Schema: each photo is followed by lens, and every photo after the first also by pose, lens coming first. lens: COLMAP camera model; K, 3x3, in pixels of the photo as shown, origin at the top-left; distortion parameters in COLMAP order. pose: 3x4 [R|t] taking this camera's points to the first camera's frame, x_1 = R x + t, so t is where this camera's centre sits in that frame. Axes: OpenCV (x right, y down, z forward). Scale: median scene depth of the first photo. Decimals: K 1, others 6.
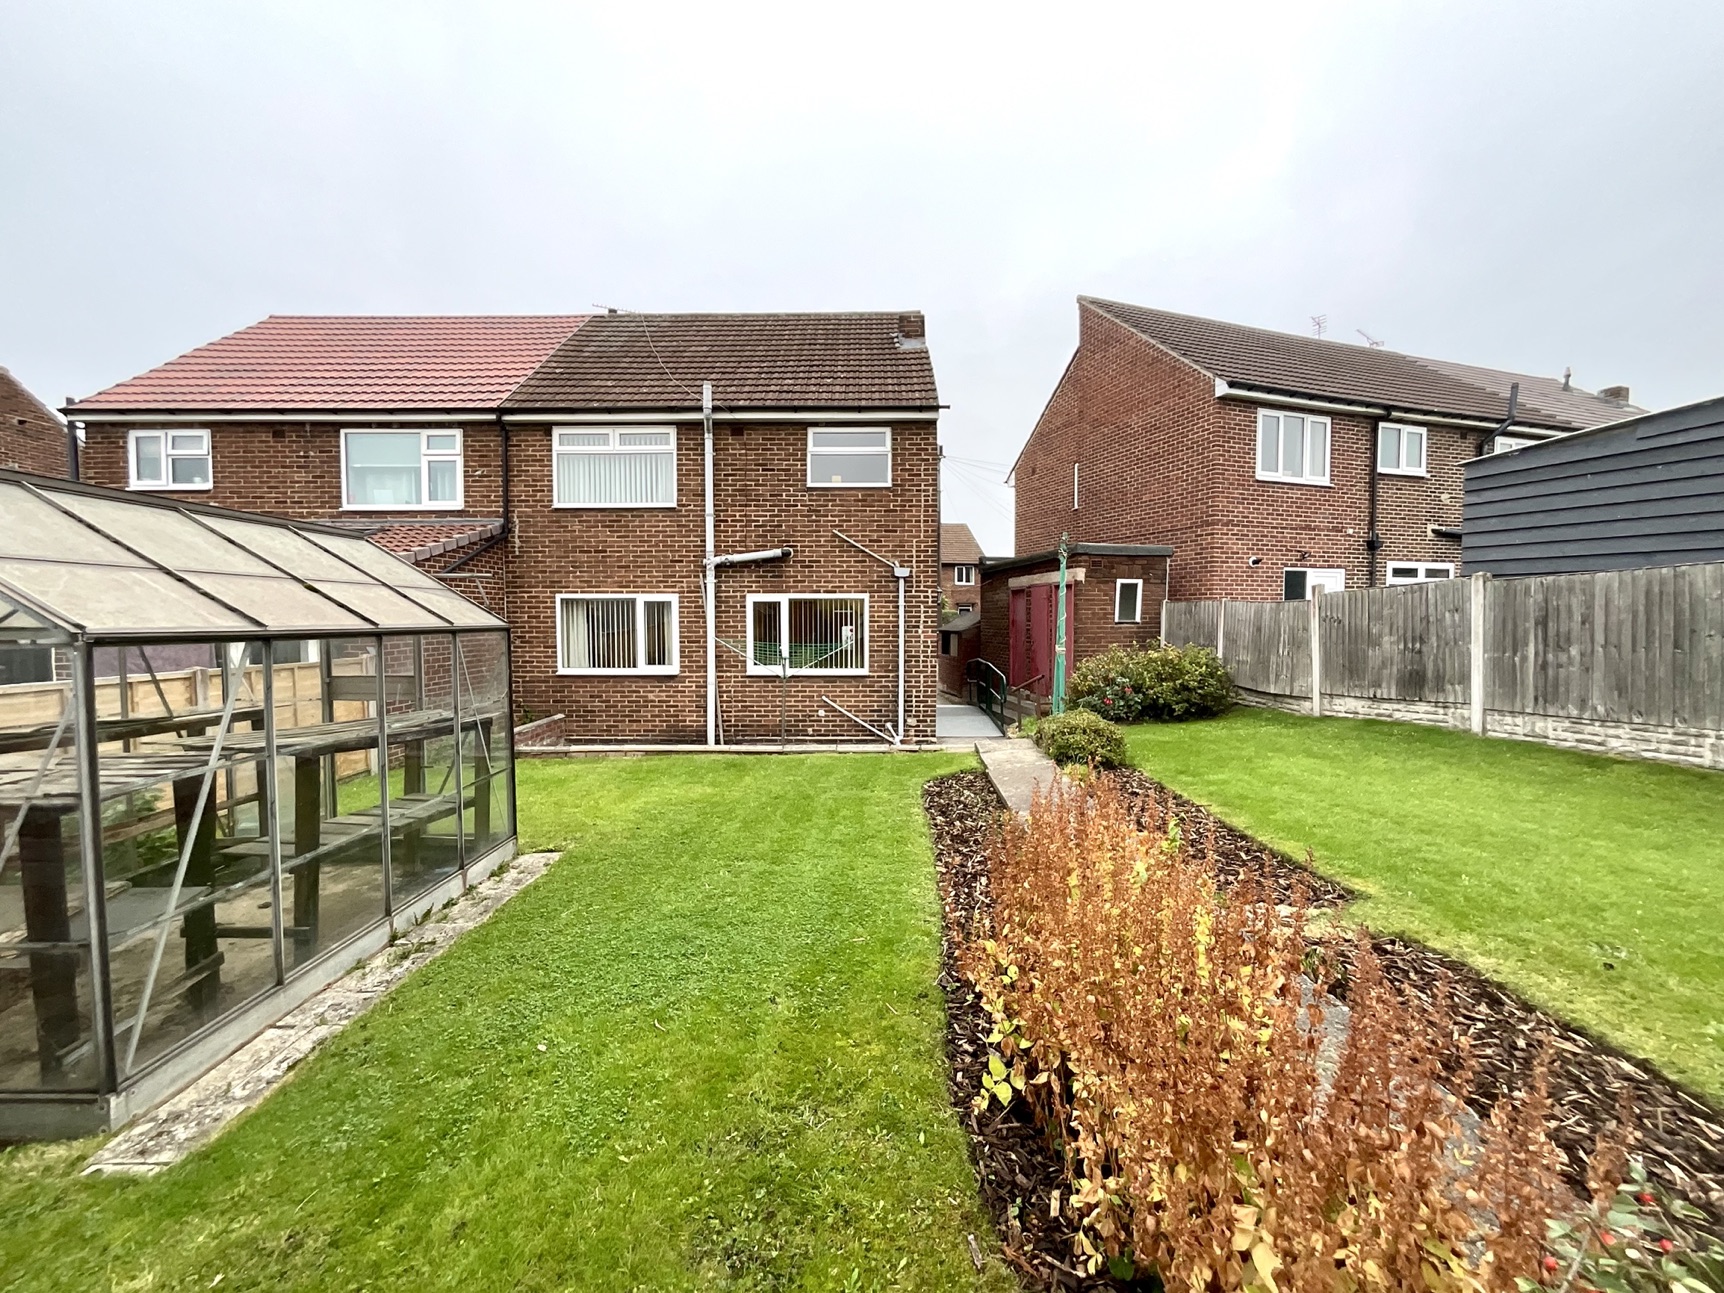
lens RADIAL K [[700.8, 0, 862.1], [0, 700.8, 646.4], [0, 0, 1]] dist [-0.000640, -0.000284]
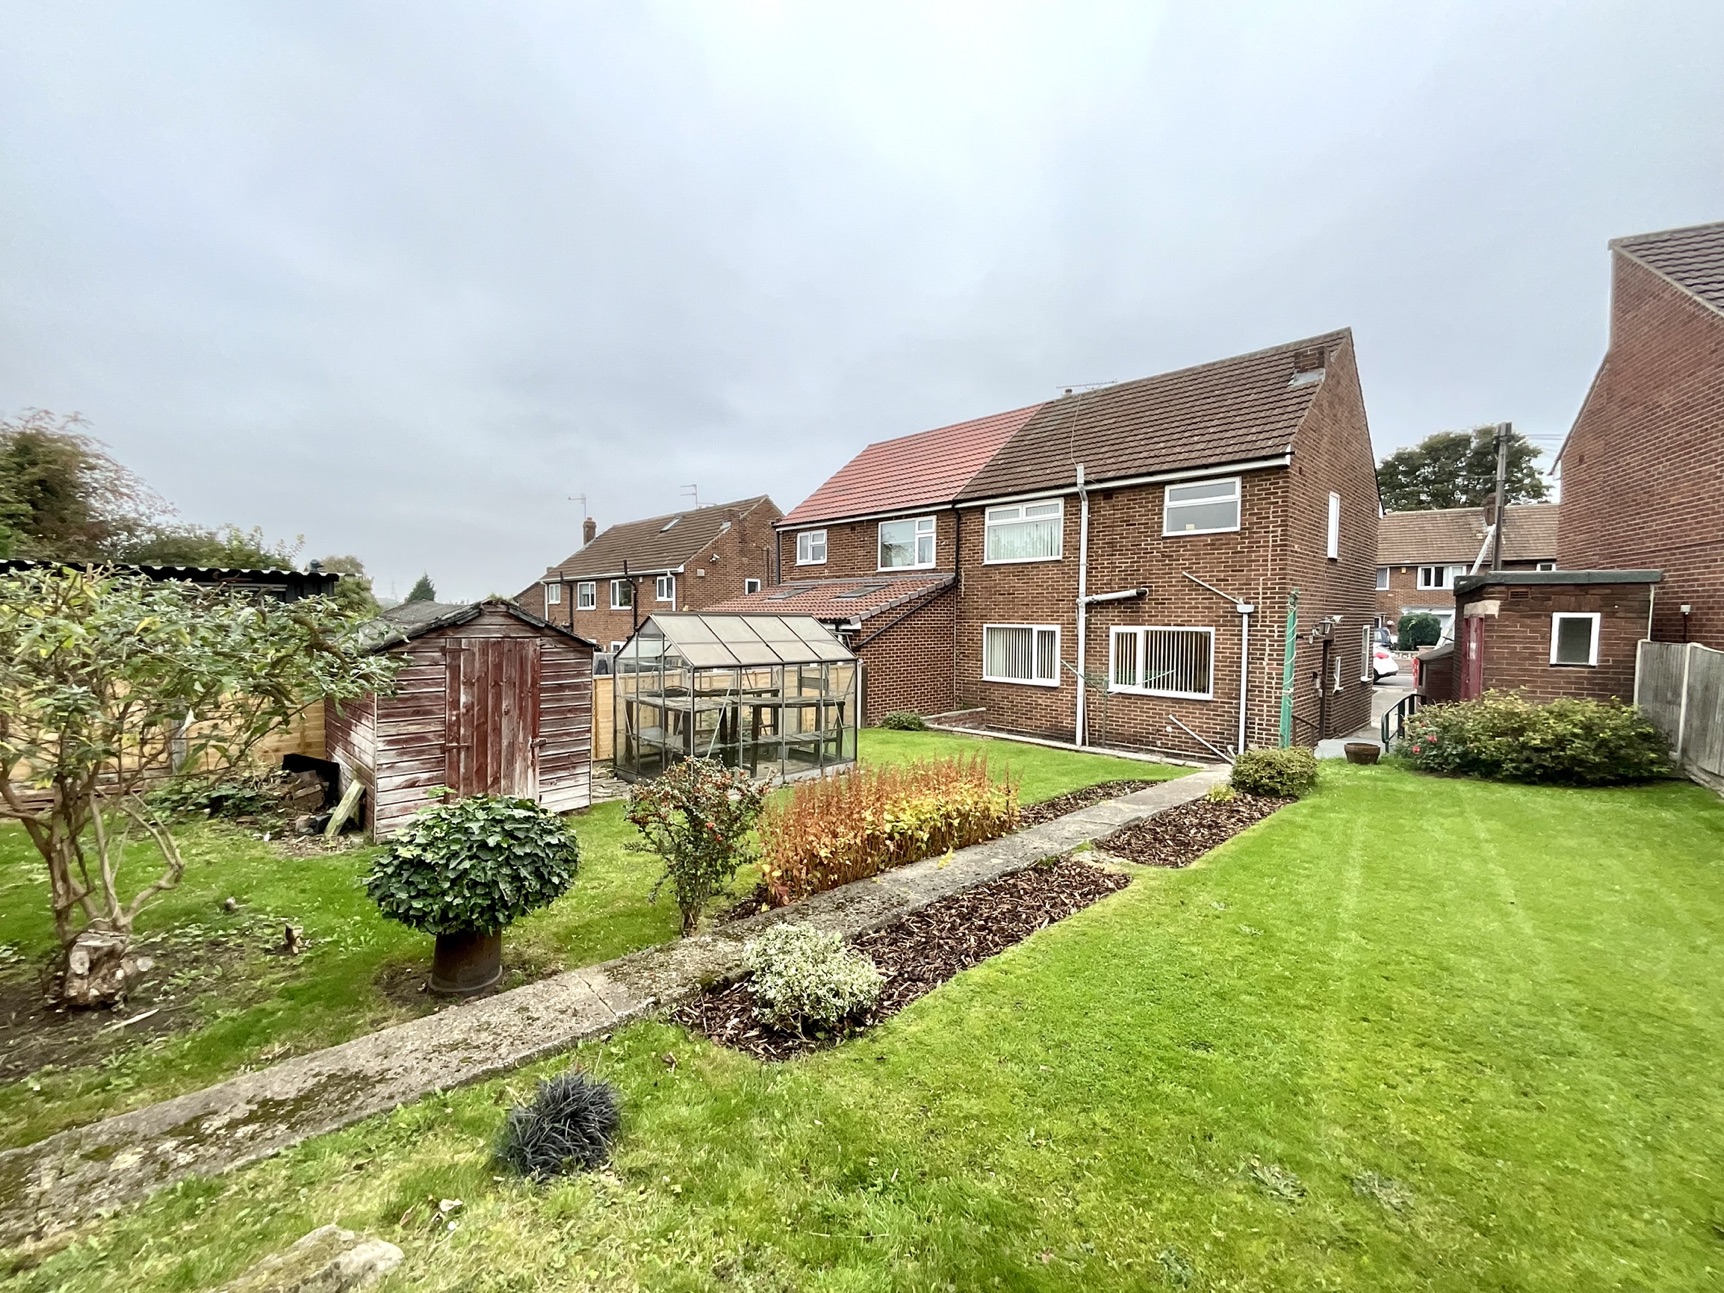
lens RADIAL K [[700.8, 0, 859.4], [0, 700.8, 648.2], [0, 0, 1]] dist [-0.000640, -0.000284]
pose [[0.699696, 0.038343, -0.713411, 0.414005], [-0.038066, 0.999141, 0.016365, -0.039215], [0.713425, 0.015706, 0.700555, -0.187601]]
